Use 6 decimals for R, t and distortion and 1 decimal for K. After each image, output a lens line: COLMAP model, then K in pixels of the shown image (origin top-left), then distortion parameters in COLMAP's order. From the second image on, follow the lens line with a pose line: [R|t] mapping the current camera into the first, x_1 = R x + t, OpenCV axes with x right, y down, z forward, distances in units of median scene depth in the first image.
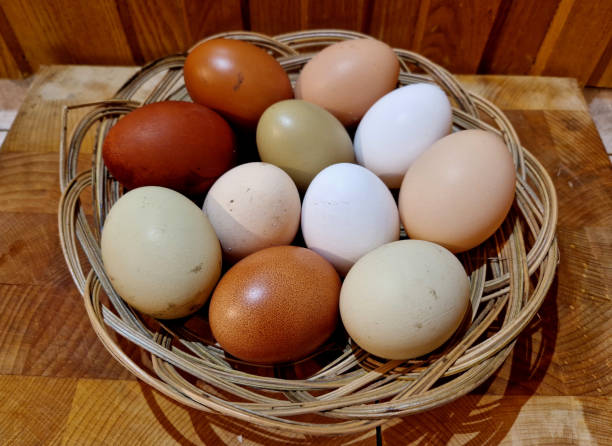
lens RADIAL K [[454.2, 0, 308.3], [0, 454.2, 211.2], [0, 0, 1]] dist [0.003481, -0.023904]
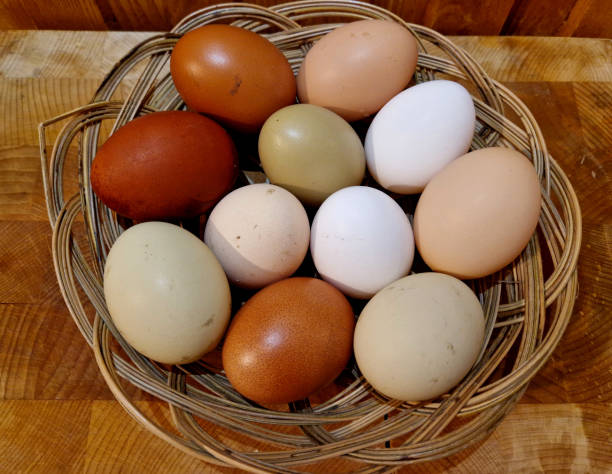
lens RADIAL K [[479.5, 0, 309.1], [0, 479.5, 235.3], [0, 0, 1]] dist [0.004928, -0.018587]
pose [[0.999642, -0.017629, 0.020146, -0.038987], [0.012477, 0.972627, 0.232039, -0.231691], [-0.023685, -0.231704, 0.972498, 0.034405]]
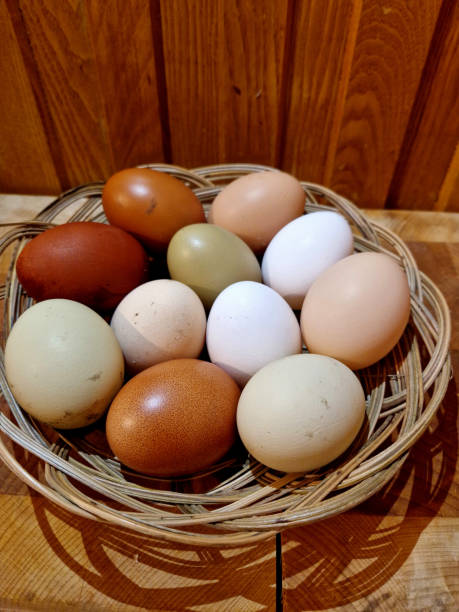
lens RADIAL K [[441.6, 0, 245.6], [0, 441.6, 298.6], [0, 0, 1]] dist [-0.000722, -0.020860]
pose [[0.999836, 0.015592, 0.009232, 0.064180], [-0.014430, 0.993283, -0.114811, 0.049000], [-0.010960, 0.114659, 0.993344, -0.005975]]
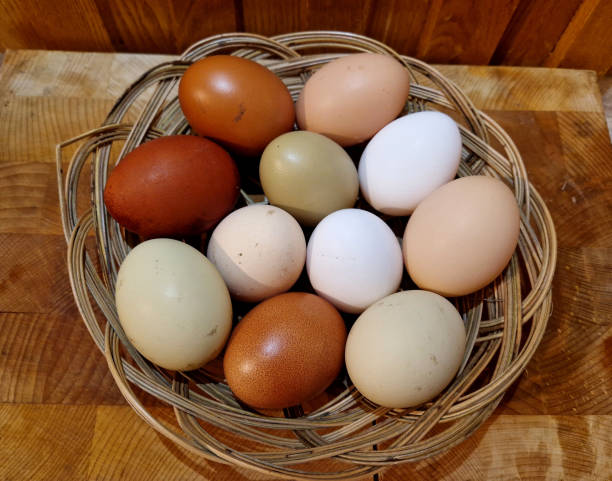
lens RADIAL K [[489.4, 0, 306.4], [0, 489.4, 244.3], [0, 0, 1]] dist [0.001868, -0.012231]
pose [[0.999484, 0.001218, 0.032084, -0.051503], [-0.008311, 0.975036, 0.221890, -0.262437], [-0.031013, -0.222042, 0.974544, -0.056195]]
